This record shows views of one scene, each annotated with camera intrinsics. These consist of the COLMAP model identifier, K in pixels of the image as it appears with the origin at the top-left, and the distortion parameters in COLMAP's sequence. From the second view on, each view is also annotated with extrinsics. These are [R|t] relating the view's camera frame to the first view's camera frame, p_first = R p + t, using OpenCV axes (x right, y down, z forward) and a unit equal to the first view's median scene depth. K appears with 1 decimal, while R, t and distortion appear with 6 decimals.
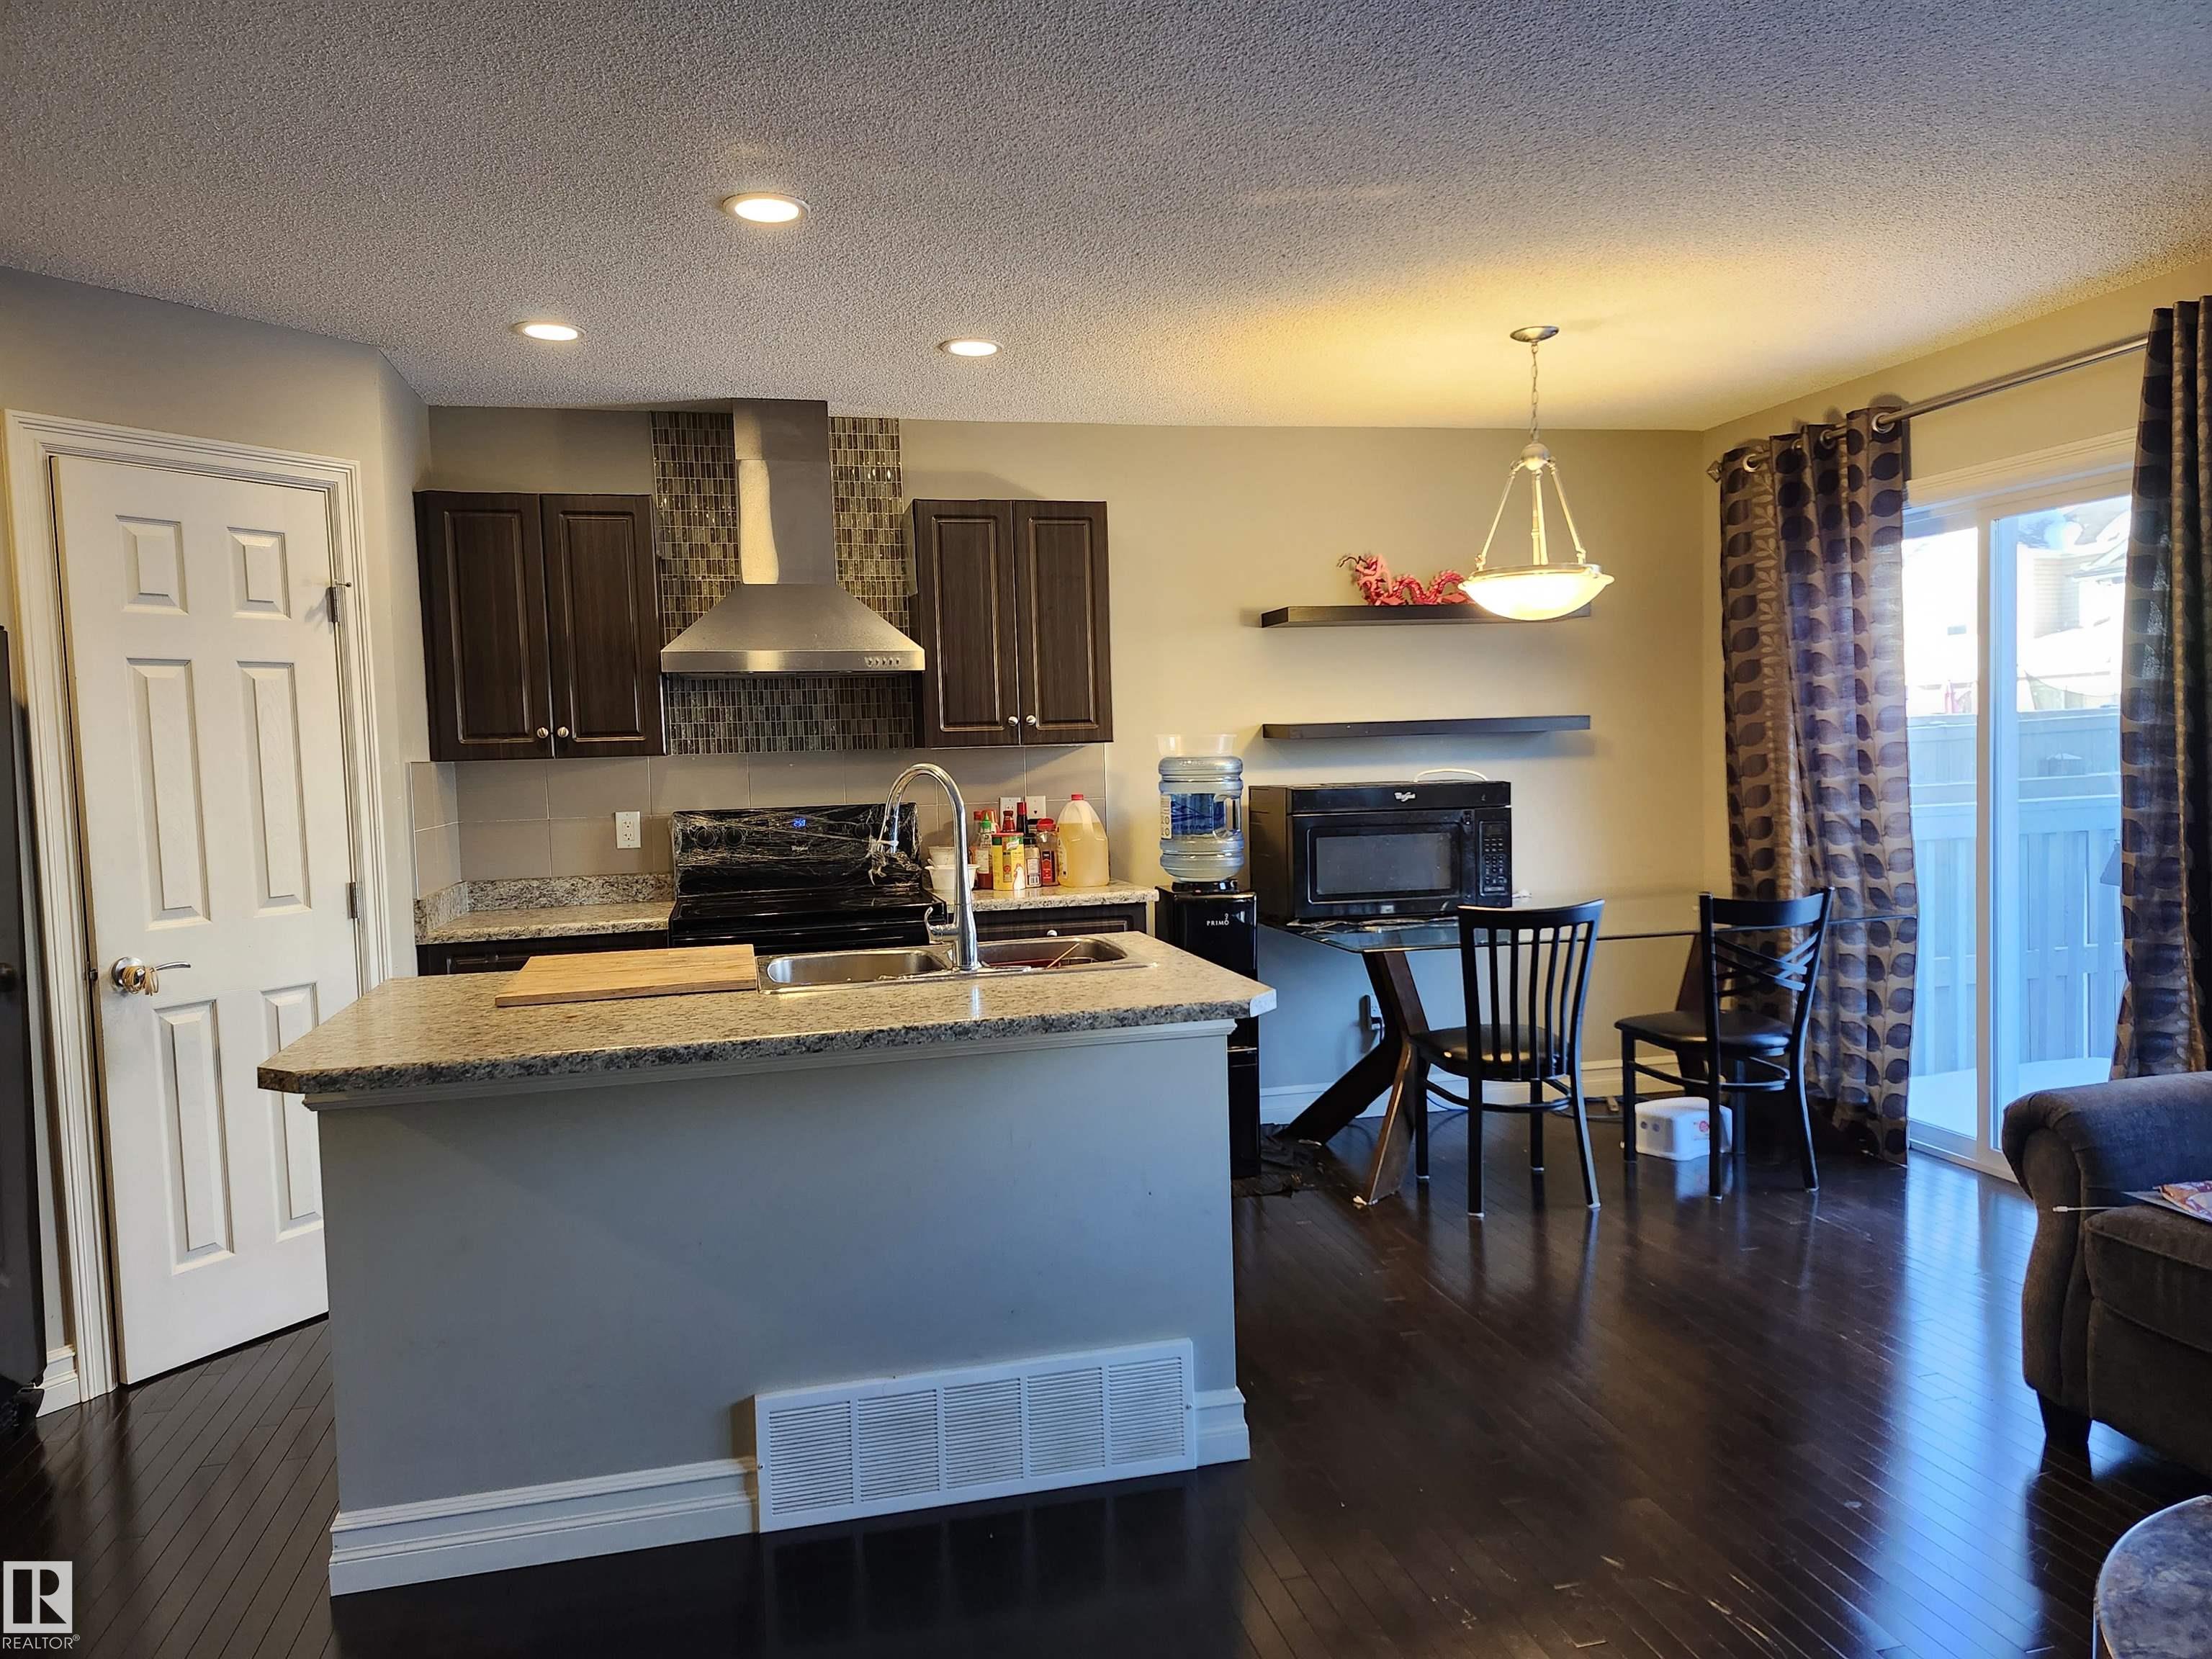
lens RADIAL K [[1537.0, 0, 1107.4], [0, 1537.0, 835.3], [0, 0, 1]] dist [0.100520, -0.110939]
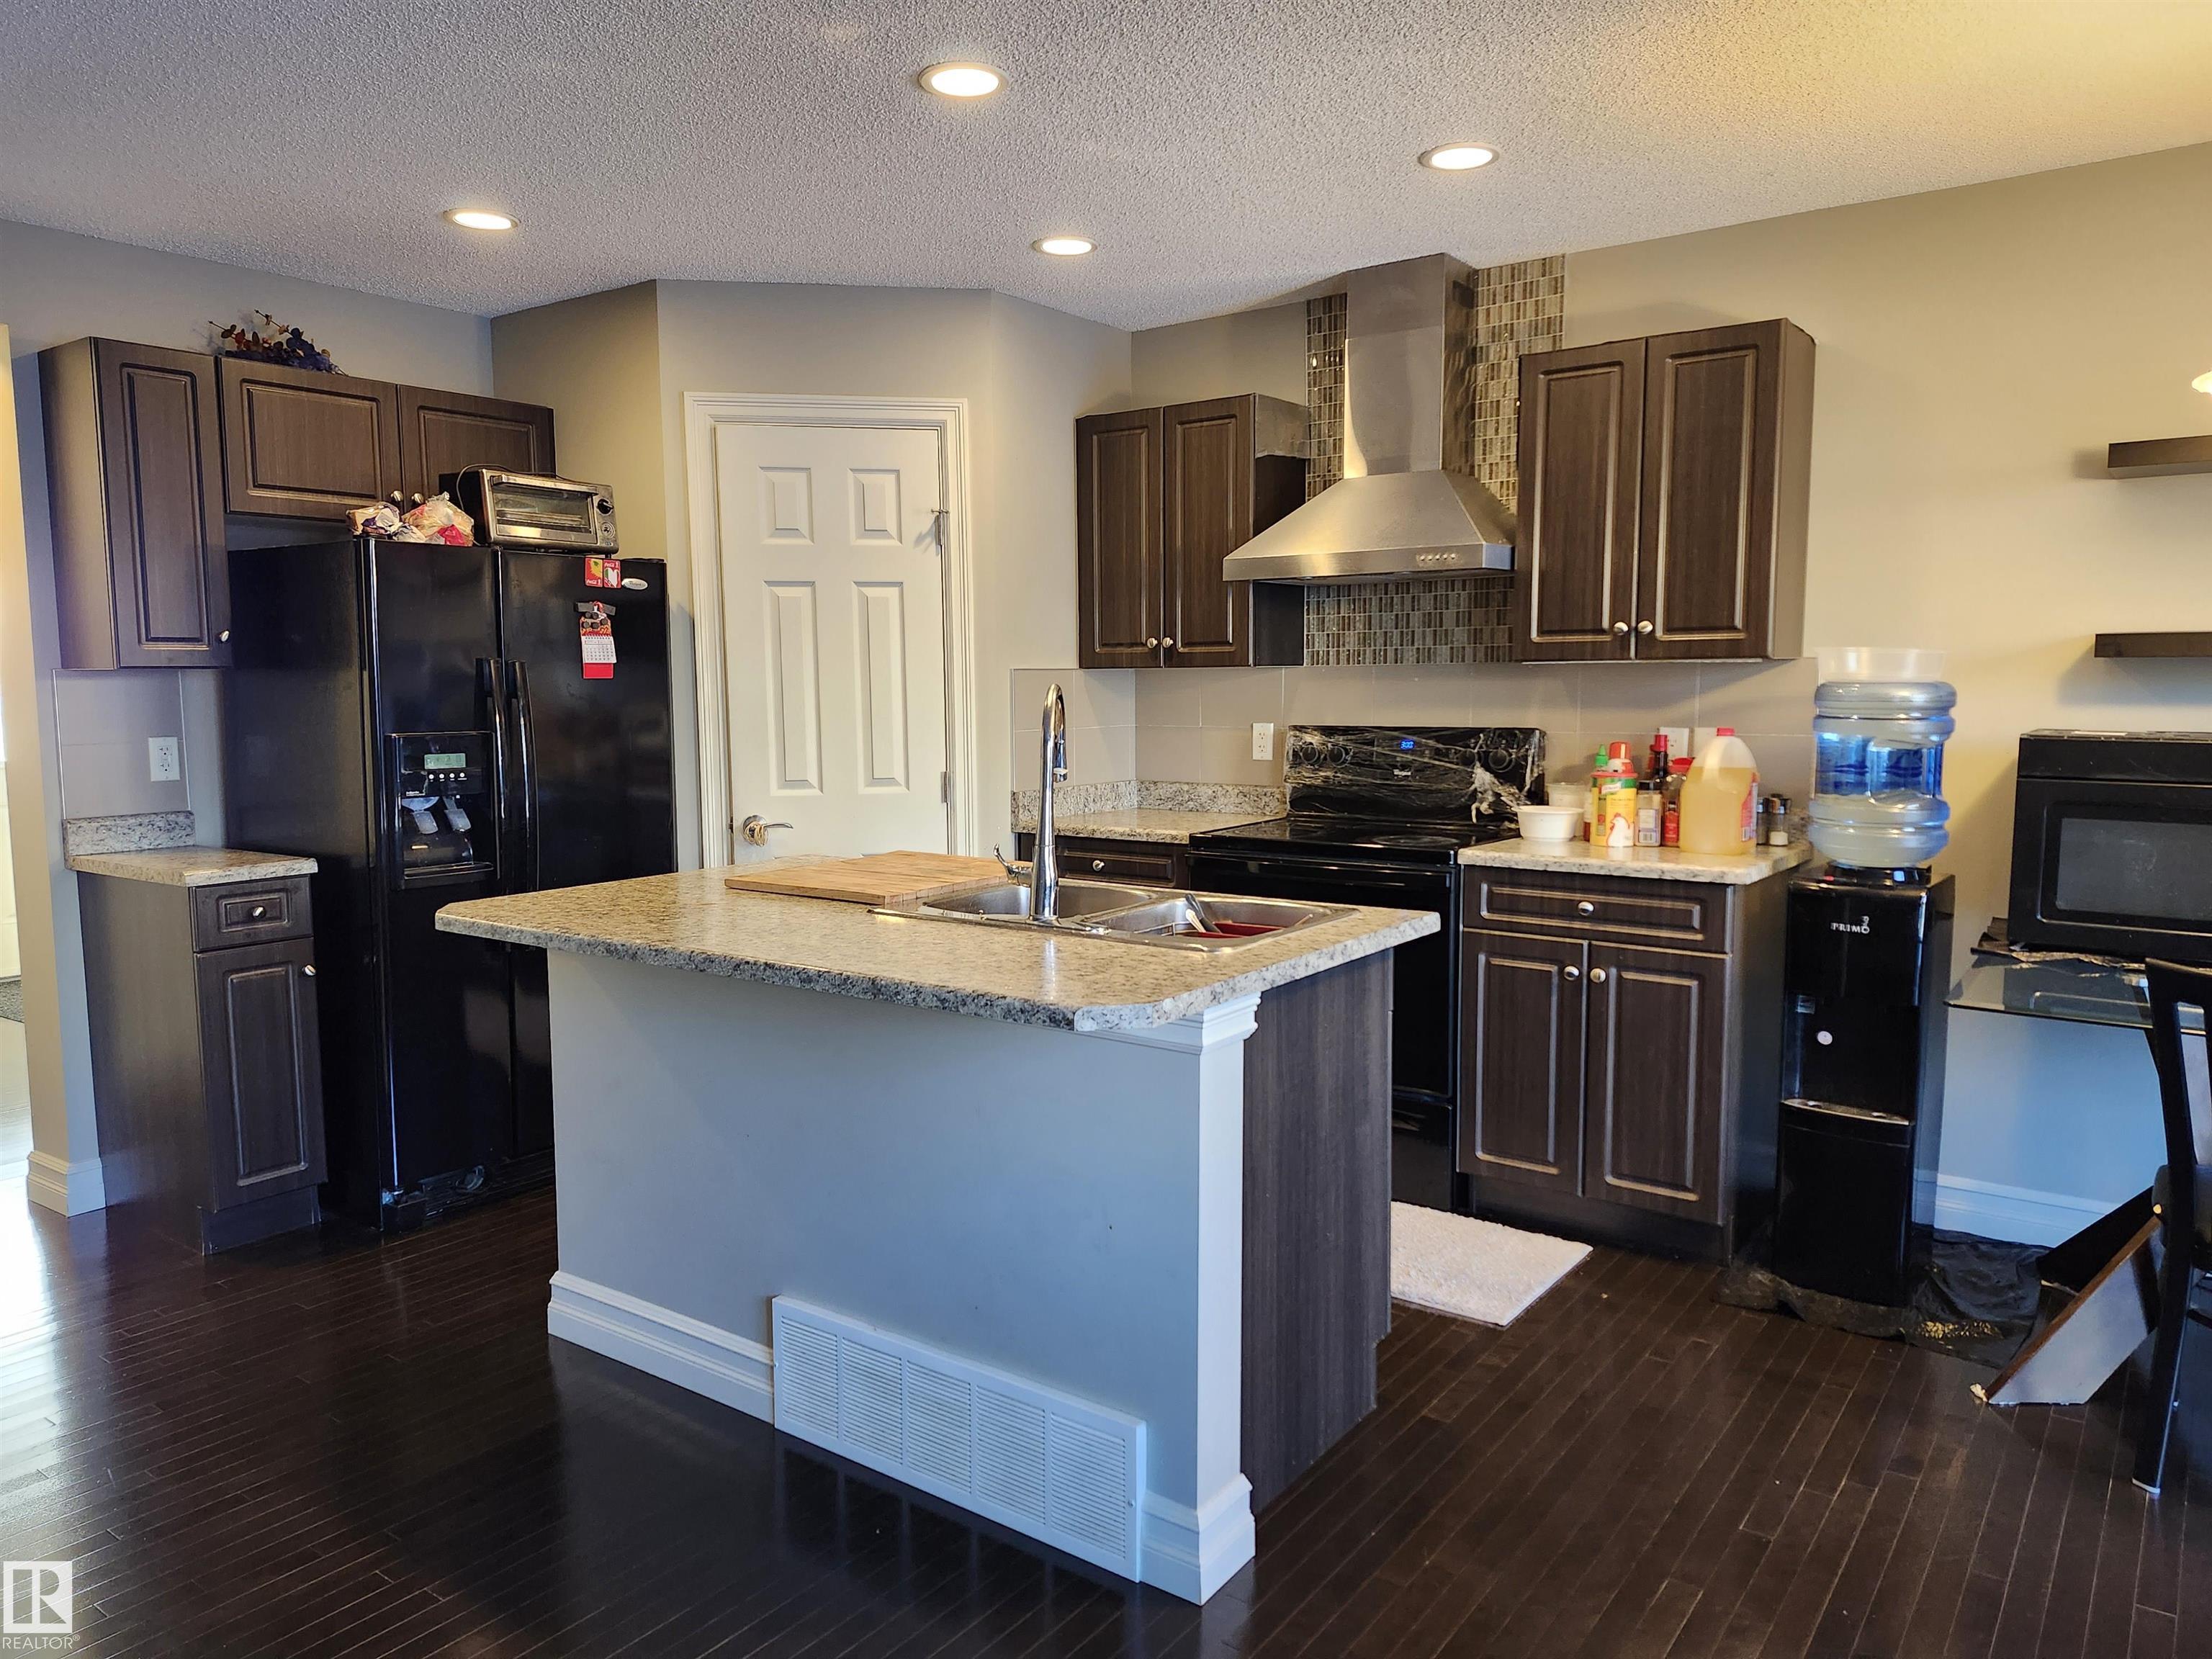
lens RADIAL K [[1506.8, 0, 1096.3], [0, 1506.8, 836.6], [0, 0, 1]] dist [0.093744, -0.126555]
pose [[0.627463, 0.107555, -0.771182, 0.375169], [-0.057550, 0.994111, 0.091822, -0.025650], [0.776517, -0.013234, 0.629958, 0.313053]]
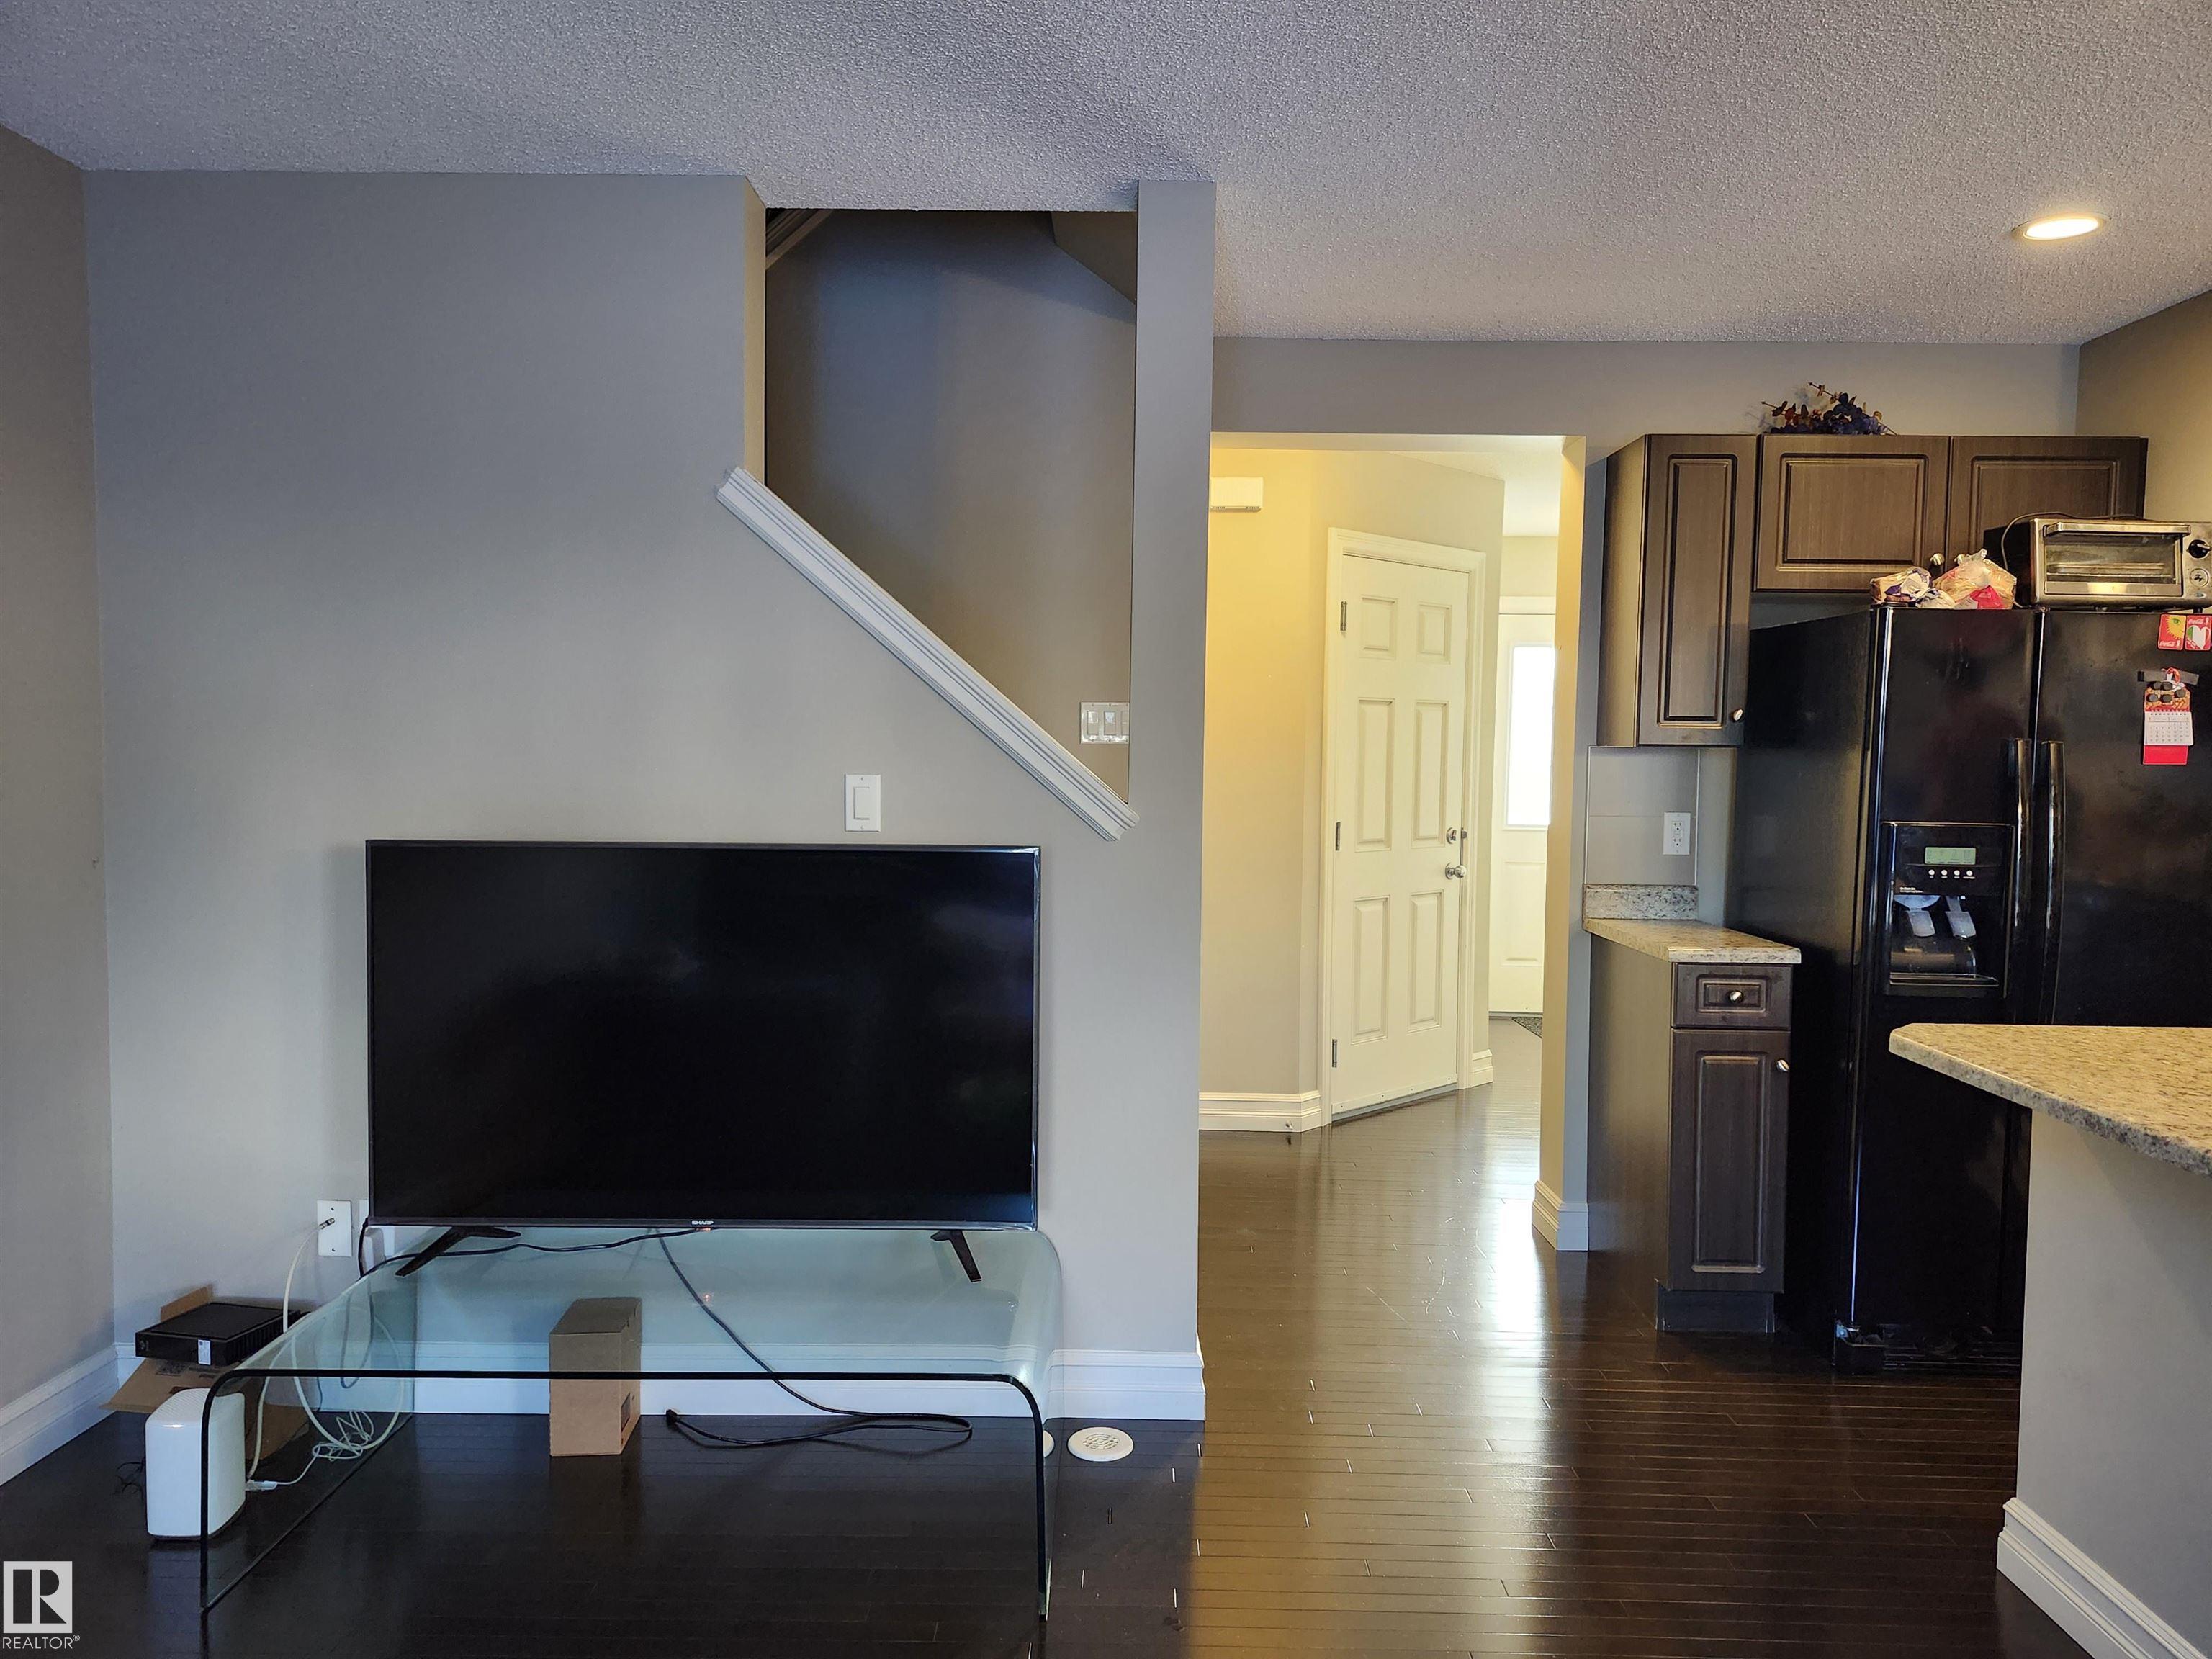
lens RADIAL K [[1537.0, 0, 1107.4], [0, 1537.0, 835.3], [0, 0, 1]] dist [0.100520, -0.110939]
pose [[-0.255429, 0.080796, -0.963446, 0.320145], [-0.062631, 0.993026, 0.099881, -0.029035], [0.964797, 0.085854, -0.248587, 0.365475]]
